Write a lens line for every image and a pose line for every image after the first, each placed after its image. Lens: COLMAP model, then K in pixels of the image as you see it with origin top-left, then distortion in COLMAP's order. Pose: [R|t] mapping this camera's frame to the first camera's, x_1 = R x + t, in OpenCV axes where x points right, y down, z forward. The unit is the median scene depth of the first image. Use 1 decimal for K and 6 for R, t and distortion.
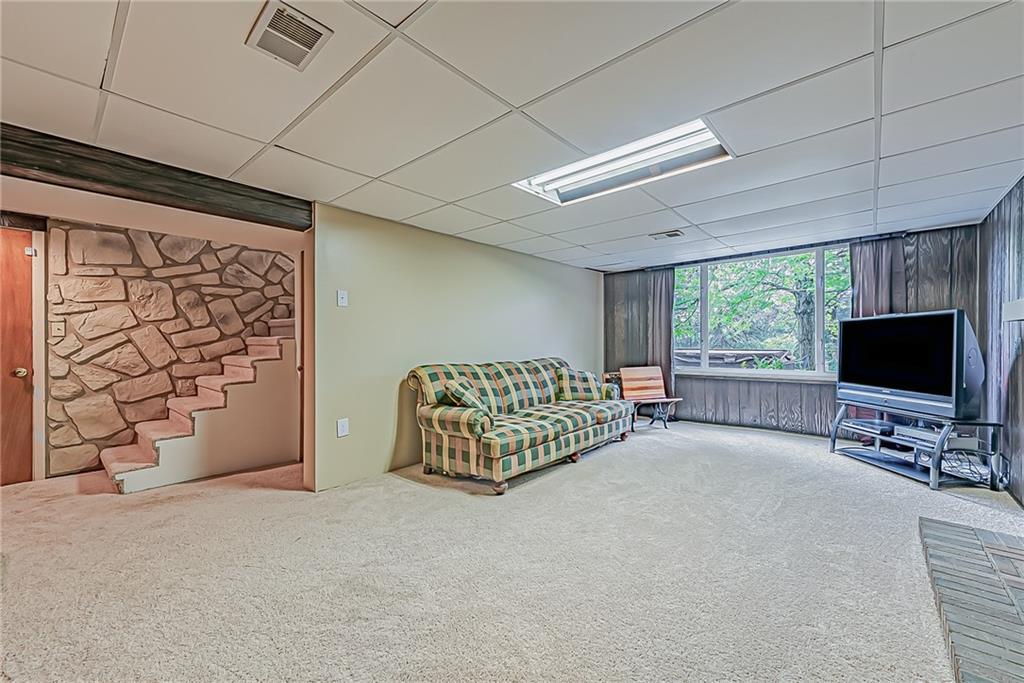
lens RADIAL K [[404.6, 0, 519.3], [0, 404.6, 343.7], [0, 0, 1]] dist [0.013726, -0.001039]
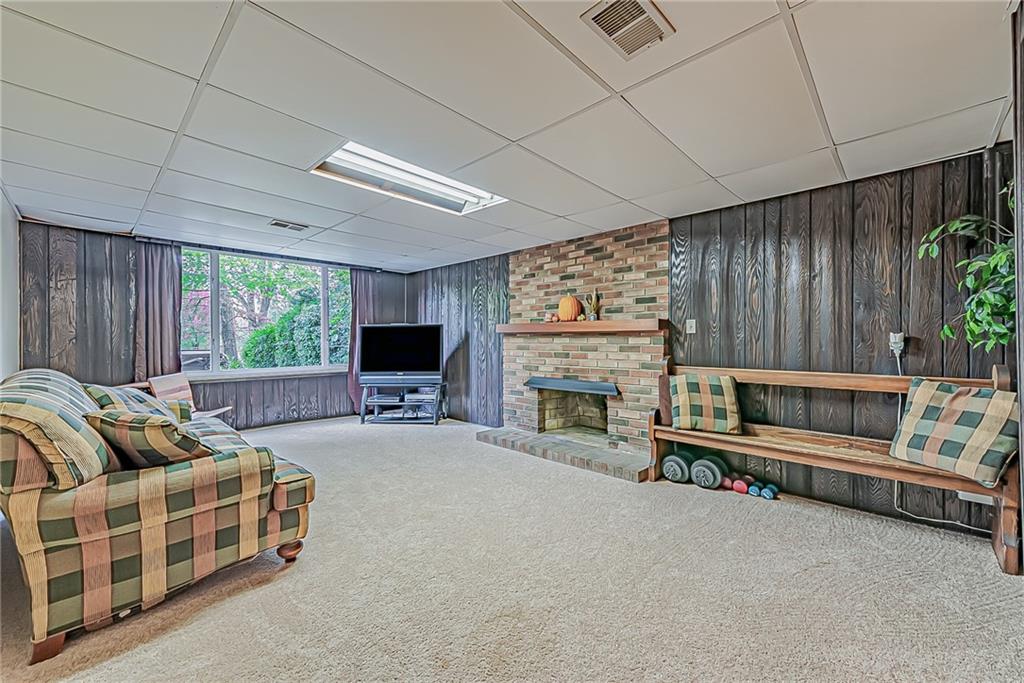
lens RADIAL K [[404.6, 0, 518.8], [0, 404.6, 345.2], [0, 0, 1]] dist [0.013726, -0.001039]
pose [[0.041410, -0.005707, 0.999126, -0.619224], [-0.000596, 0.999983, 0.005736, -0.000832], [-0.999142, -0.000833, 0.041406, 0.492339]]
